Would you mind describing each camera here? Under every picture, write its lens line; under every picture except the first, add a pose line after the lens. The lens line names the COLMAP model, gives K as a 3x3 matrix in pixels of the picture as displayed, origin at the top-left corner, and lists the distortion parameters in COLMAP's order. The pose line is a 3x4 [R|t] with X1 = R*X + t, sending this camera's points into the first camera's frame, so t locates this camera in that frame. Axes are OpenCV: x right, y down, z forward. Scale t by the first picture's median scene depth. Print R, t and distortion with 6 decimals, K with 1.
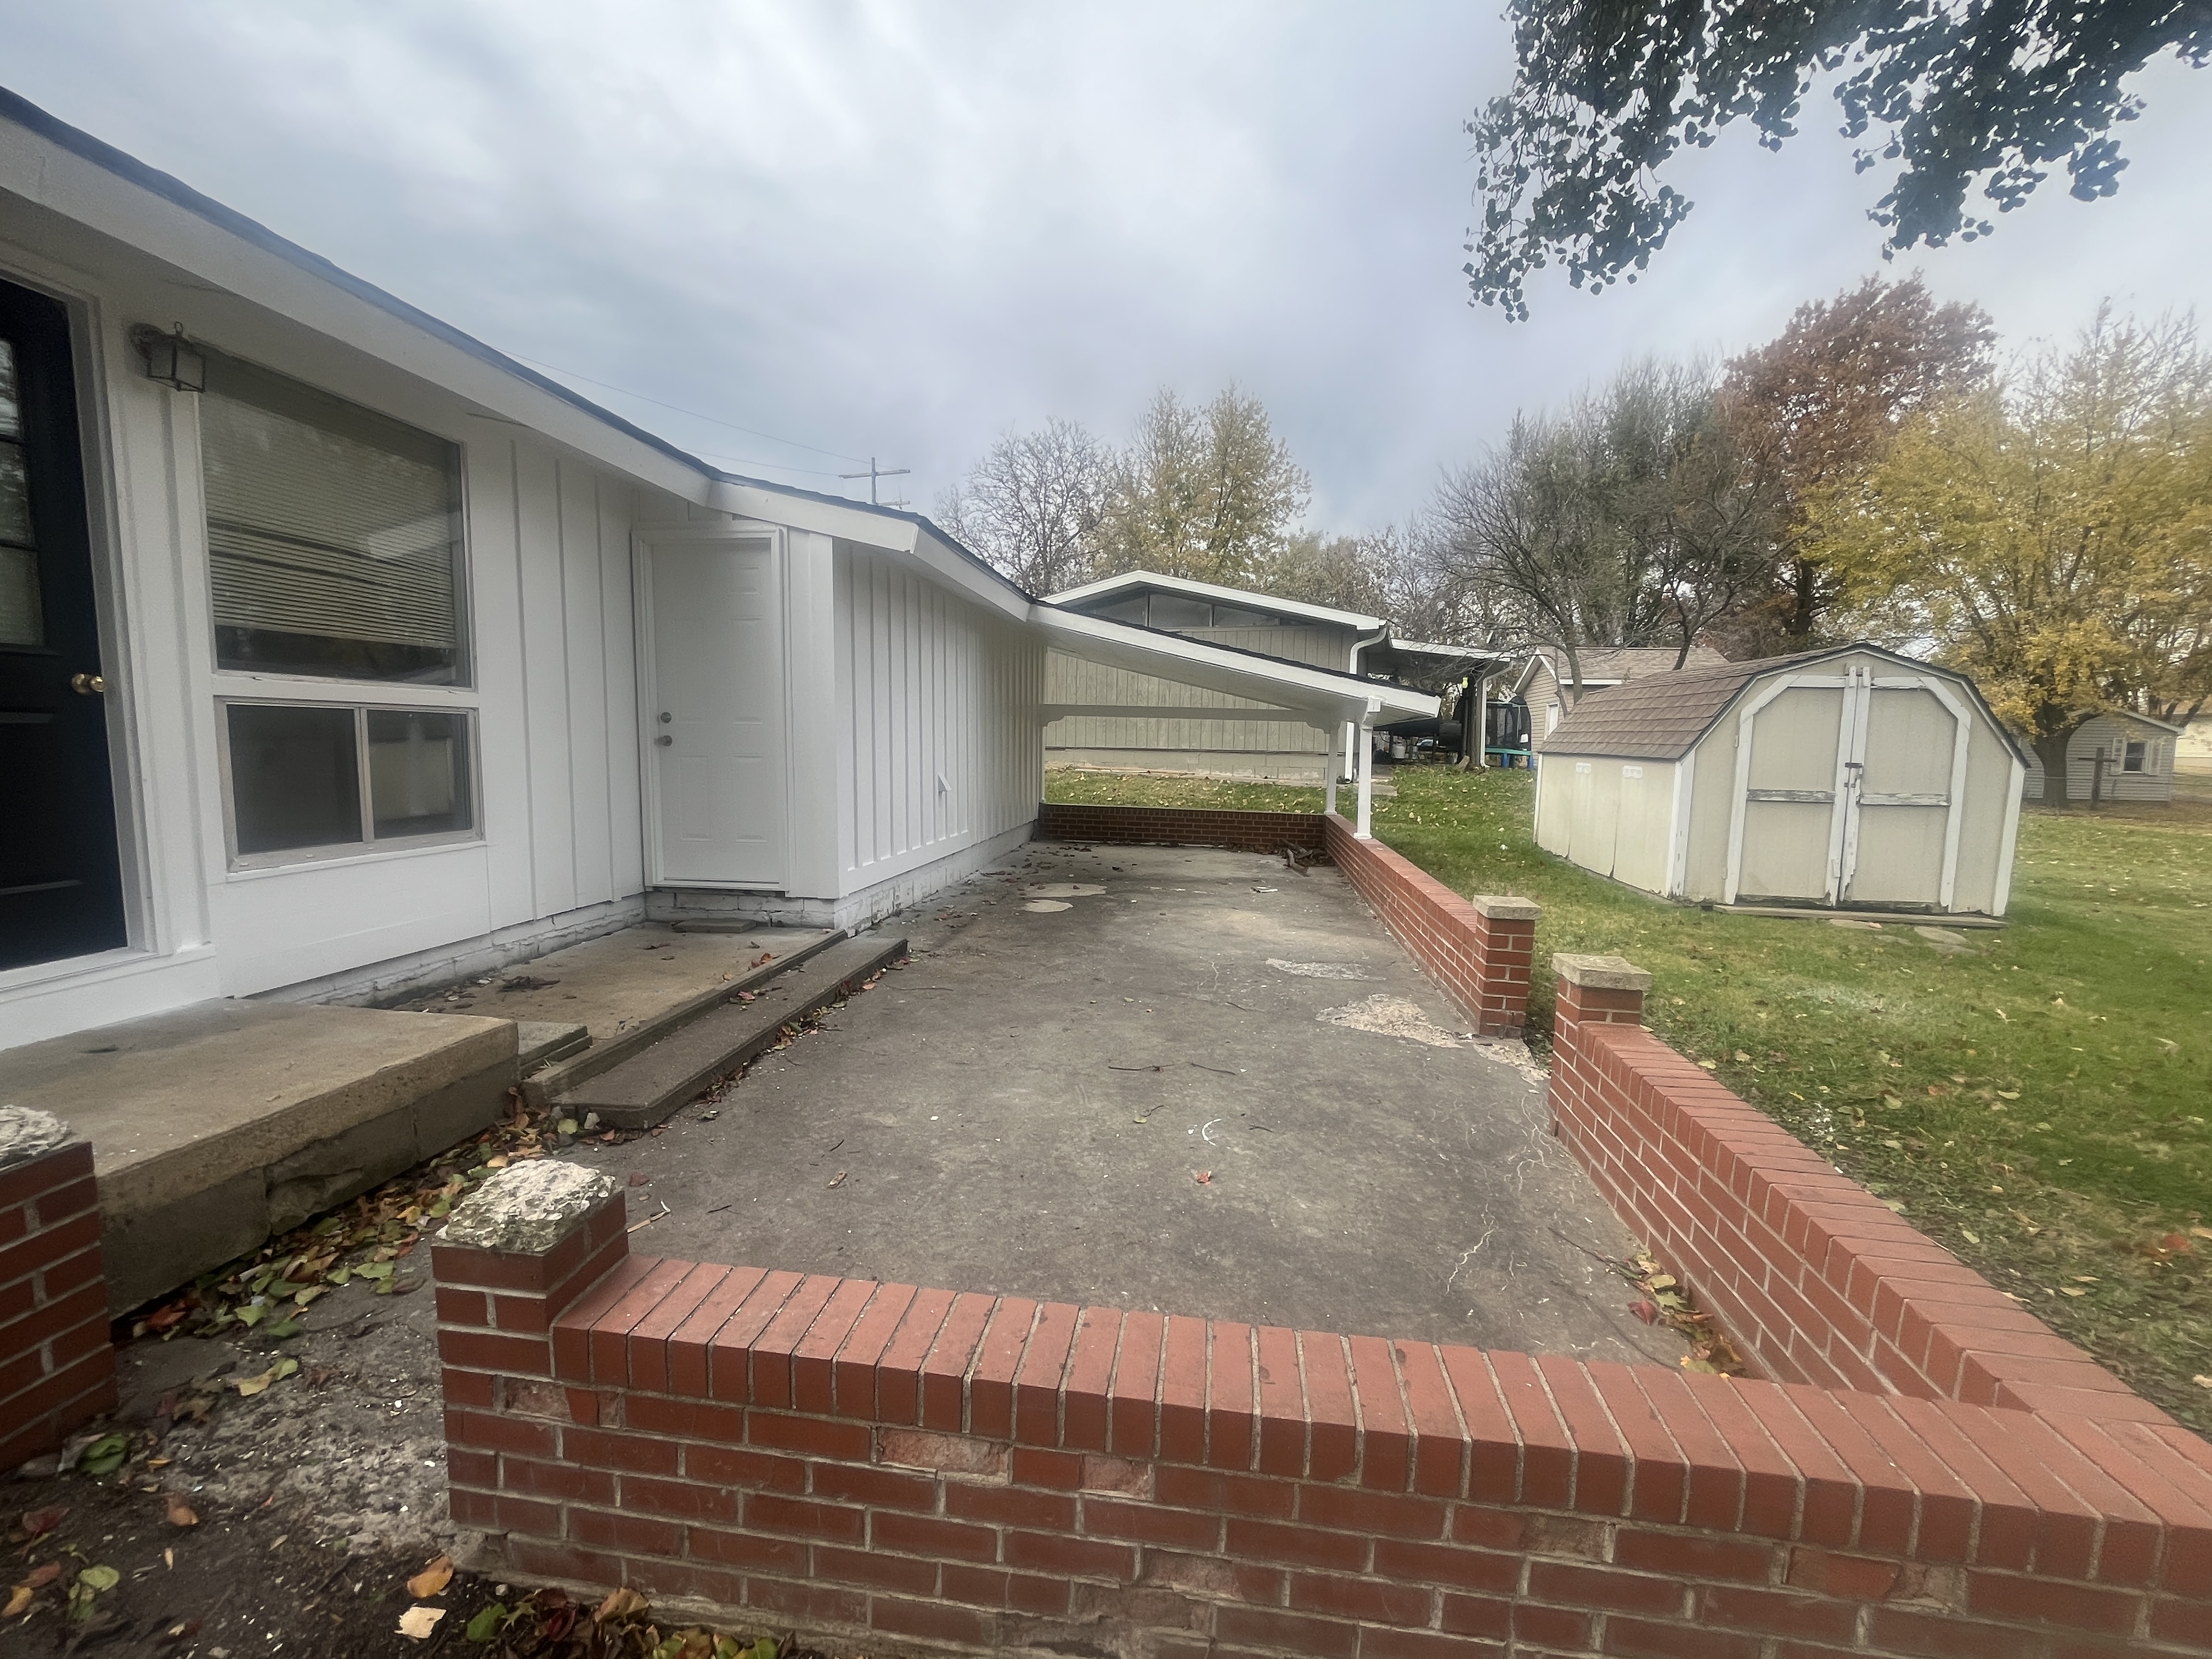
lens RADIAL K [[885.8, 0, 1108.6], [0, 885.8, 823.5], [0, 0, 1]] dist [-0.000930, 0.000062]
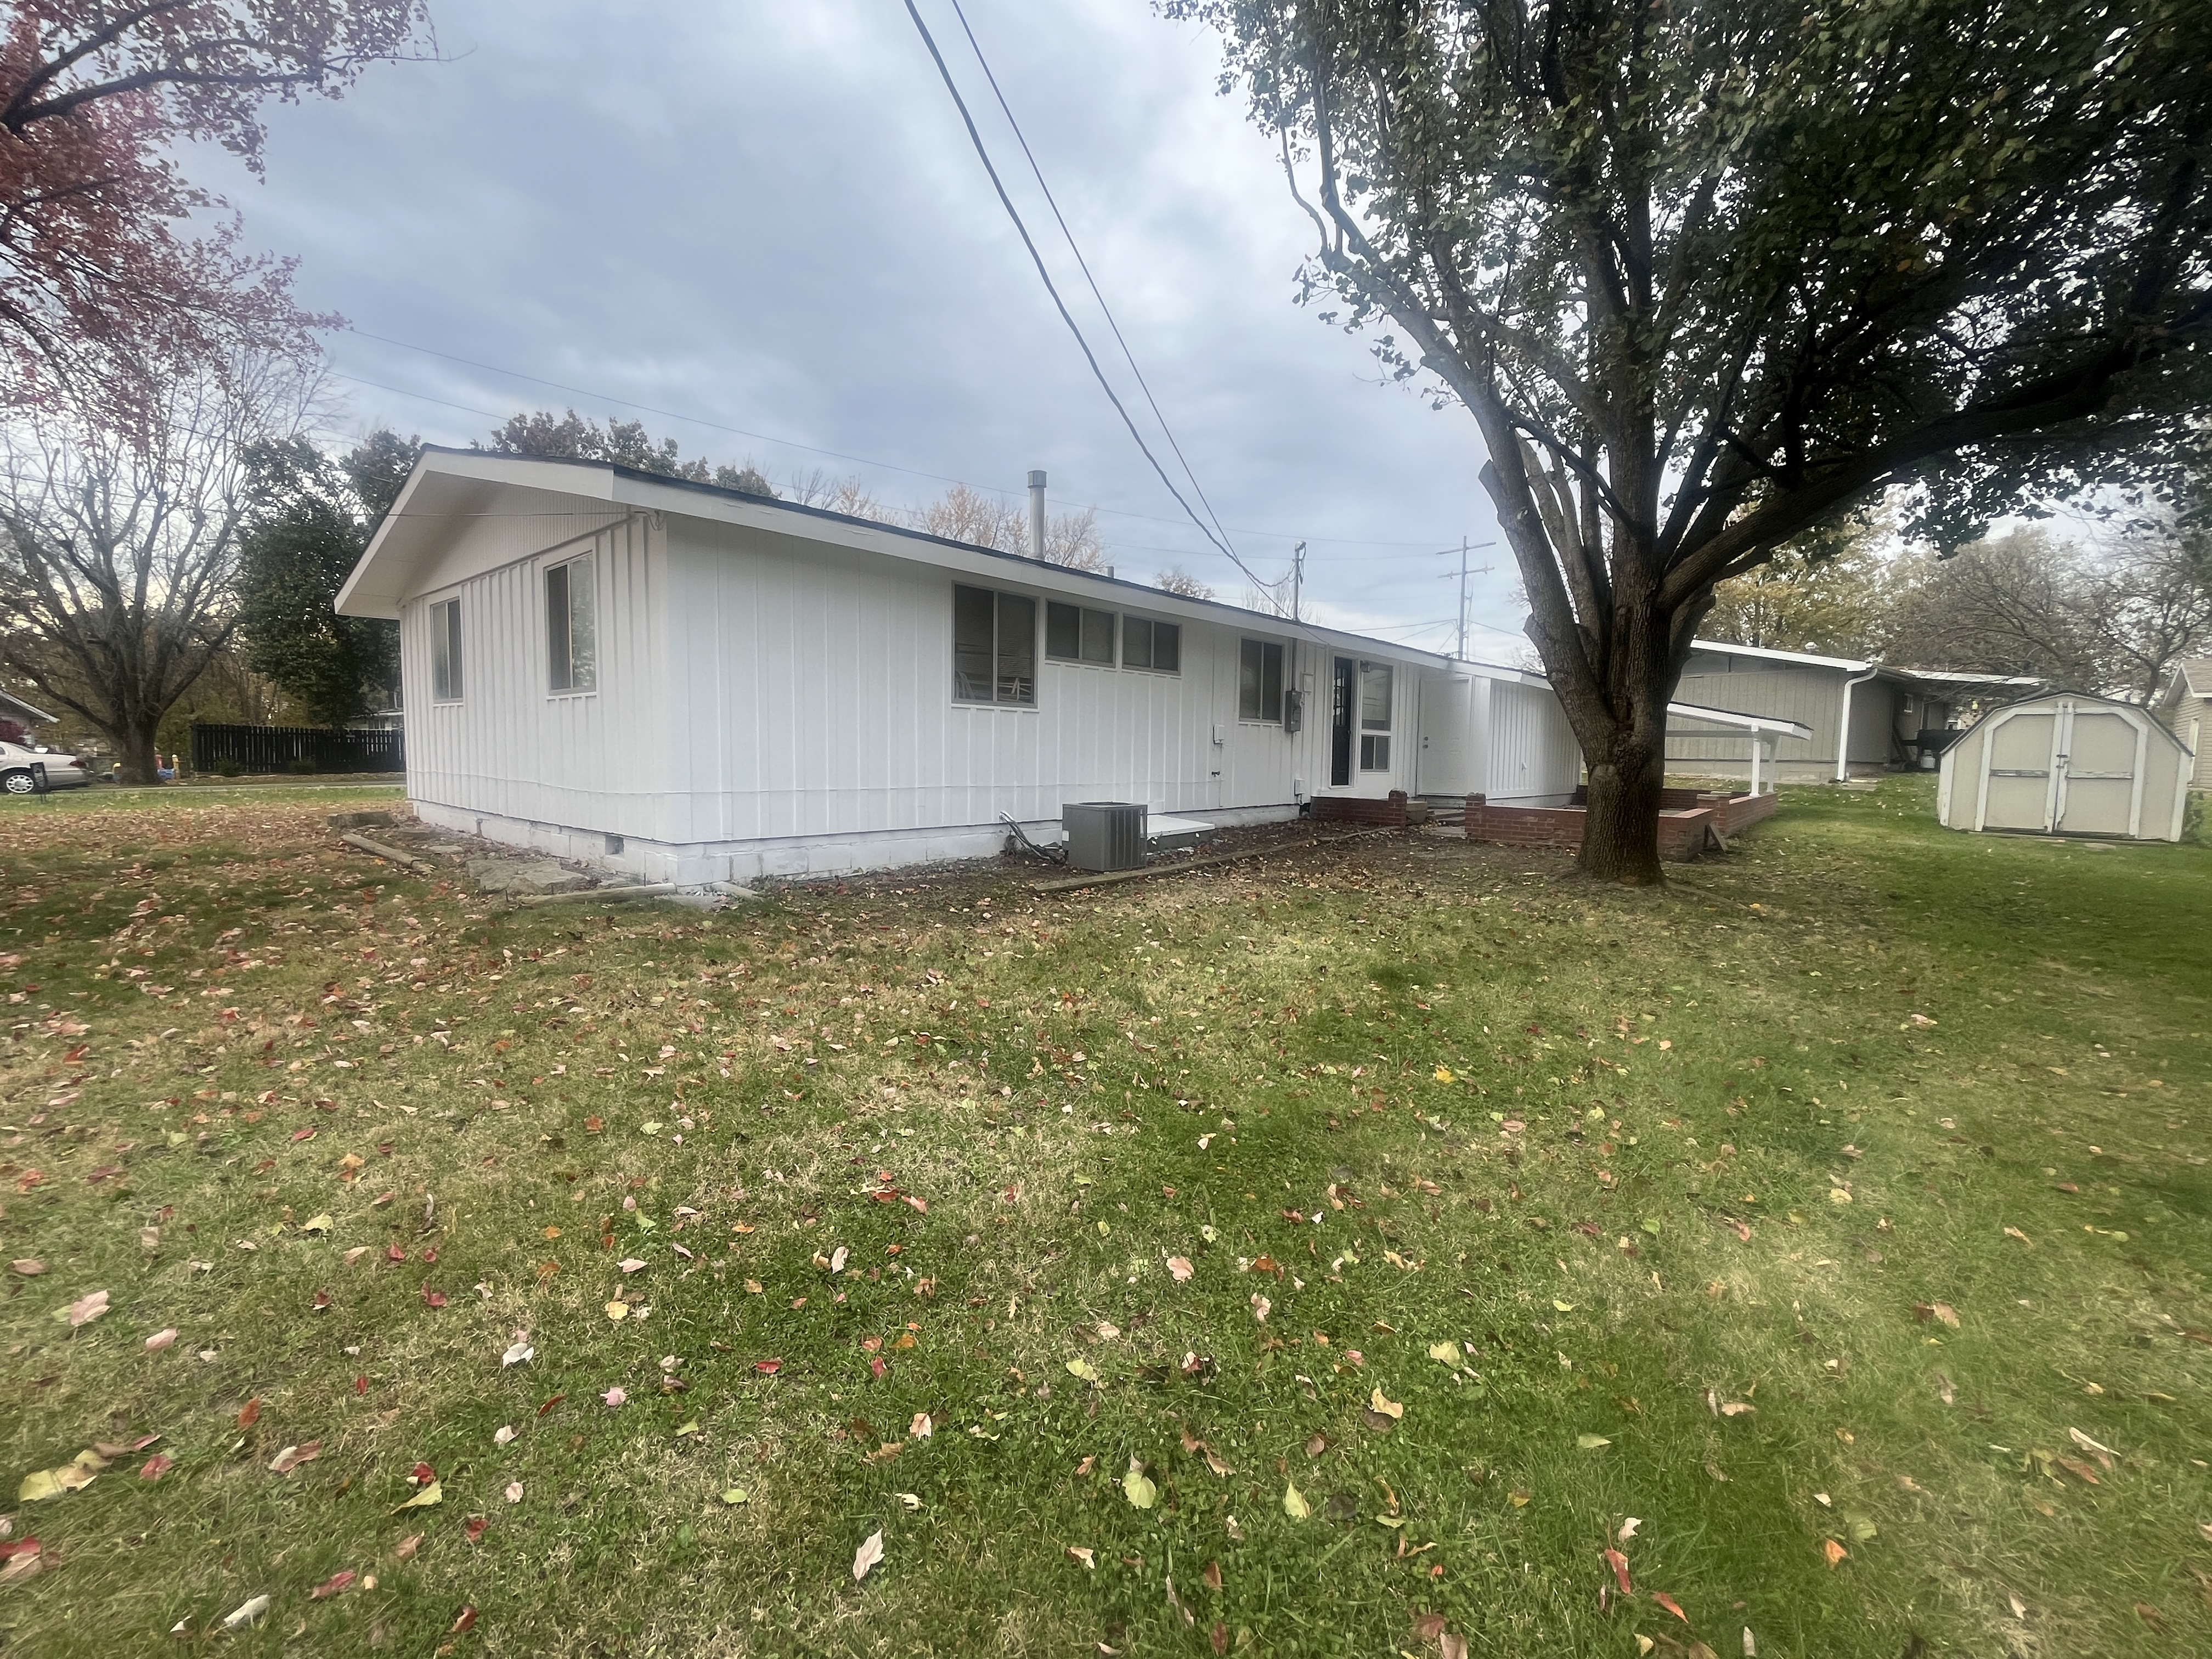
lens RADIAL K [[891.4, 0, 1106.0], [0, 891.4, 829.5], [0, 0, 1]] dist [0.000085, -0.000076]
pose [[0.816543, 0.044621, -0.575558, 0.293880], [-0.055645, 0.998449, -0.001538, 0.200925], [0.574597, 0.033283, 0.817759, -1.659299]]
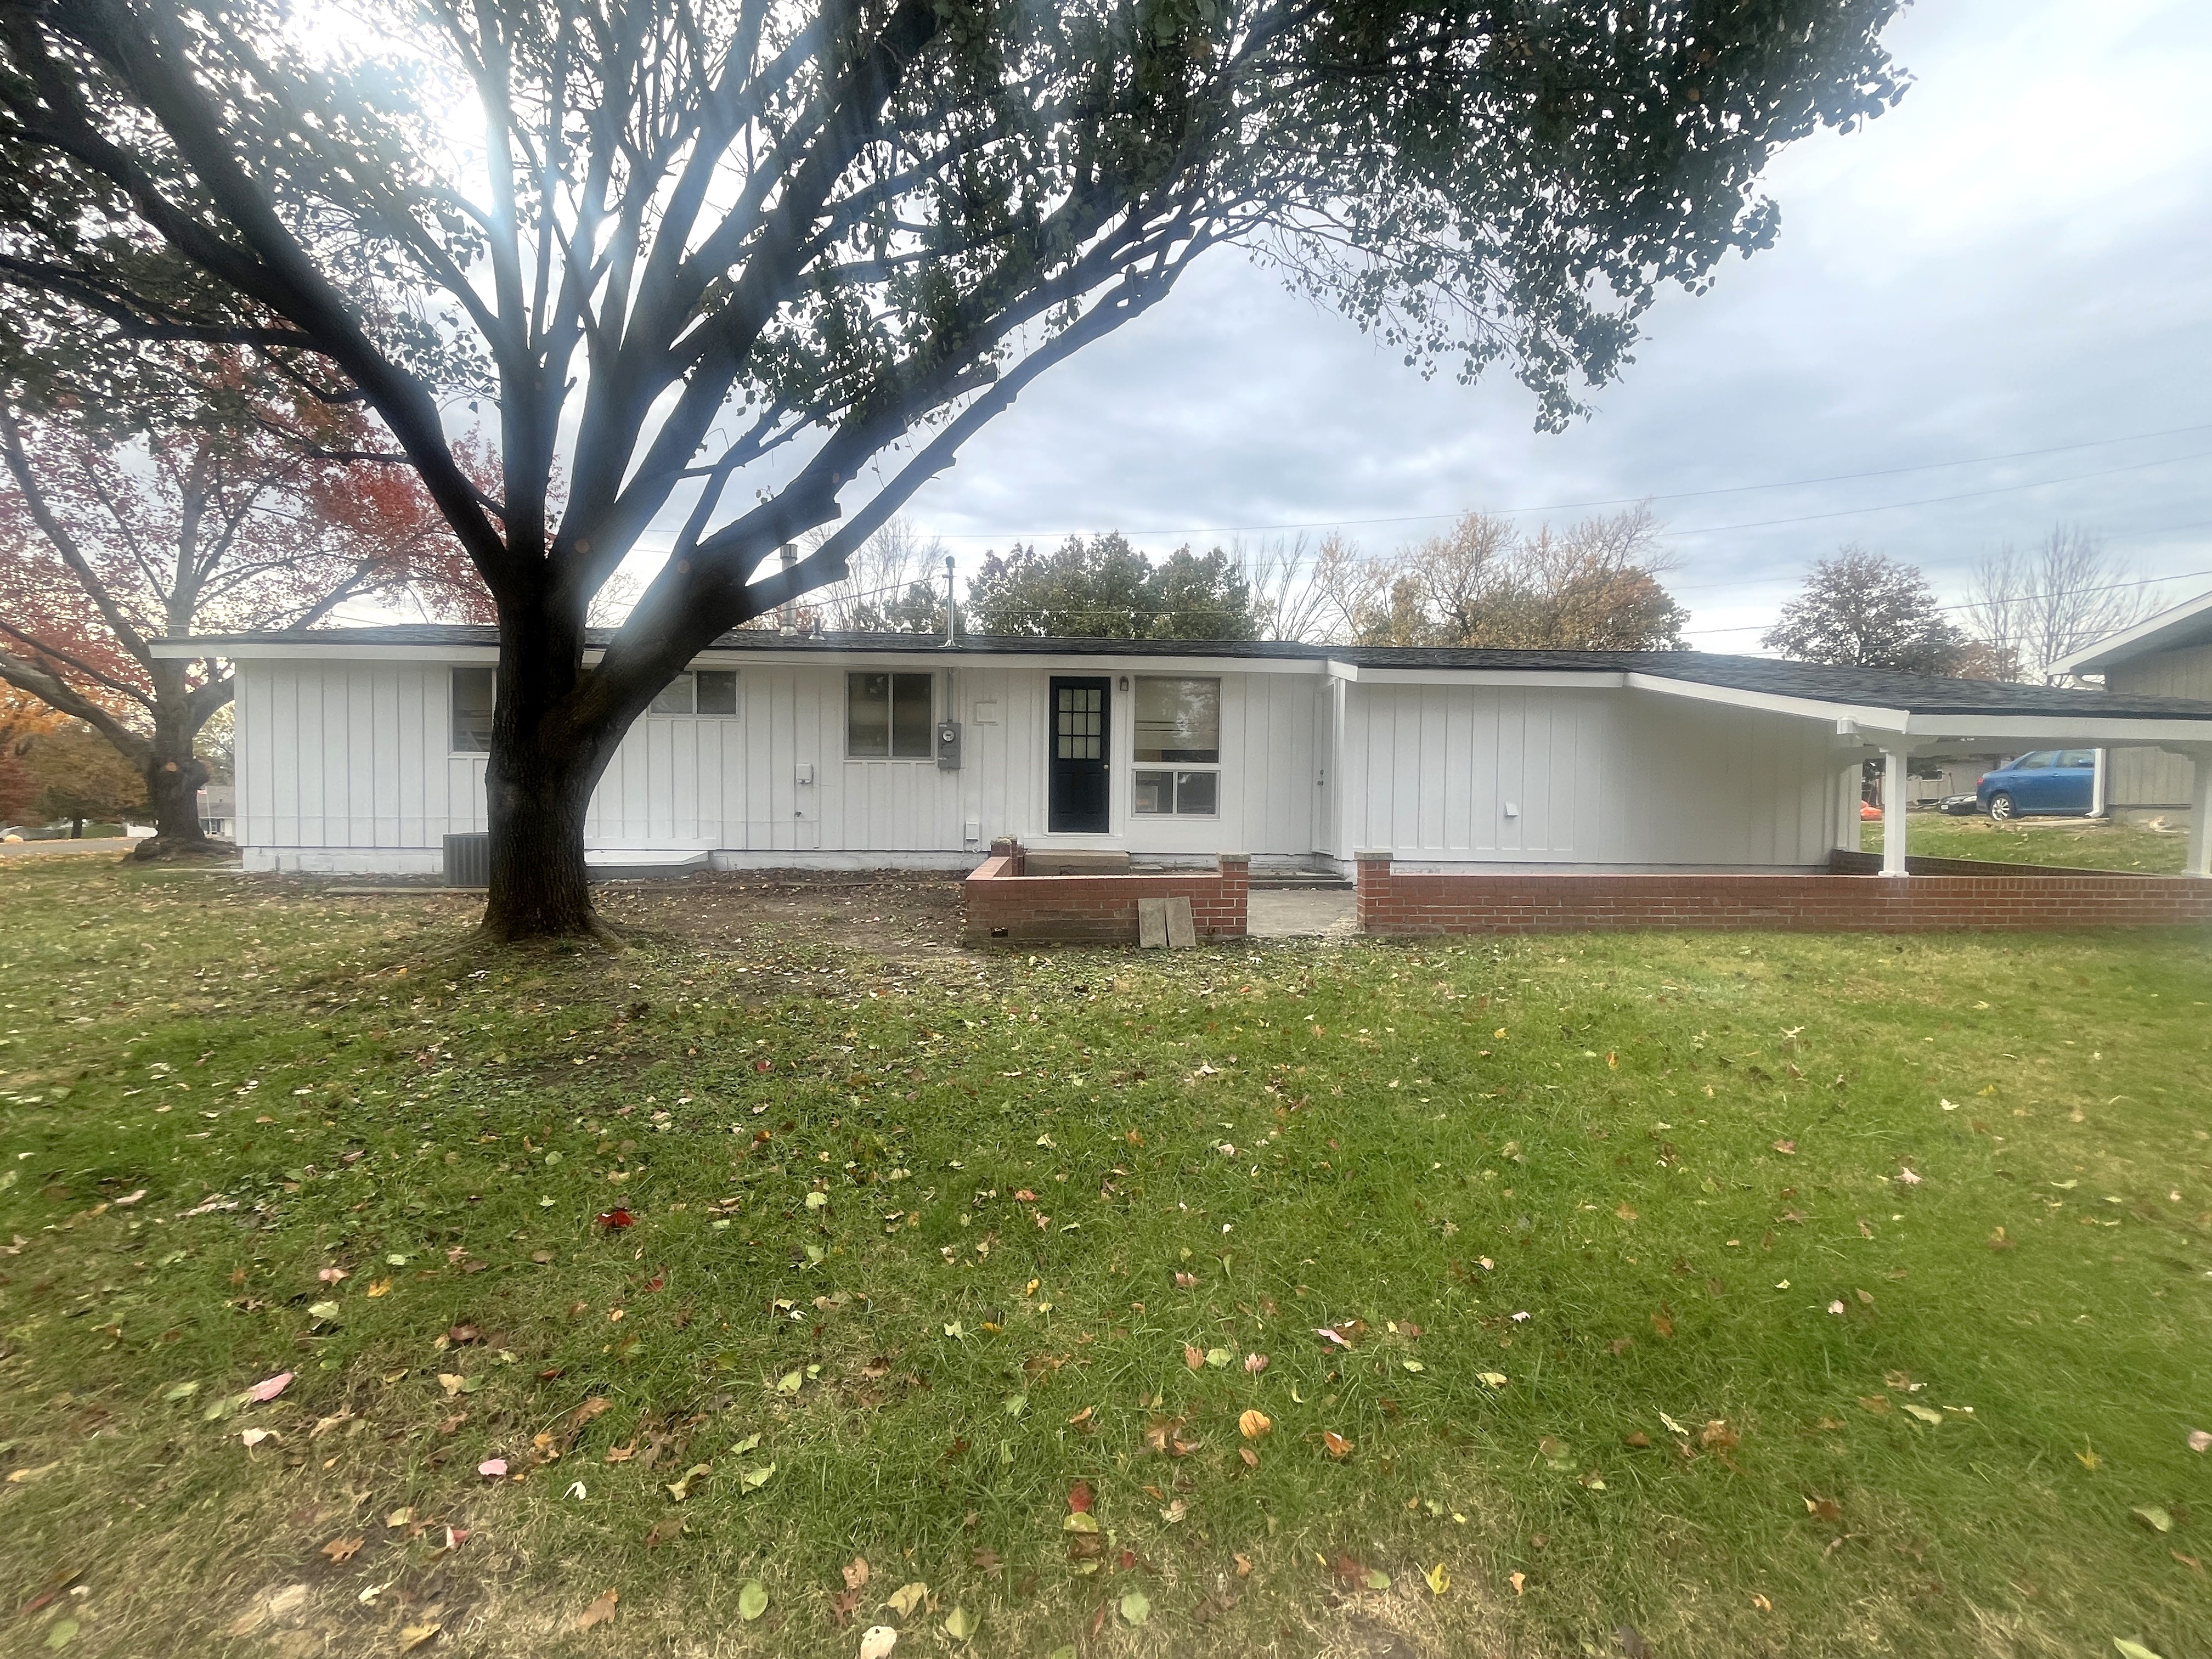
lens RADIAL K [[885.8, 0, 1108.6], [0, 885.8, 823.5], [0, 0, 1]] dist [-0.000930, 0.000062]
pose [[0.158140, 0.010232, -0.987364, 1.158463], [-0.102790, 0.994684, -0.006155, 0.050523], [0.982052, 0.102464, 0.158351, 0.152881]]
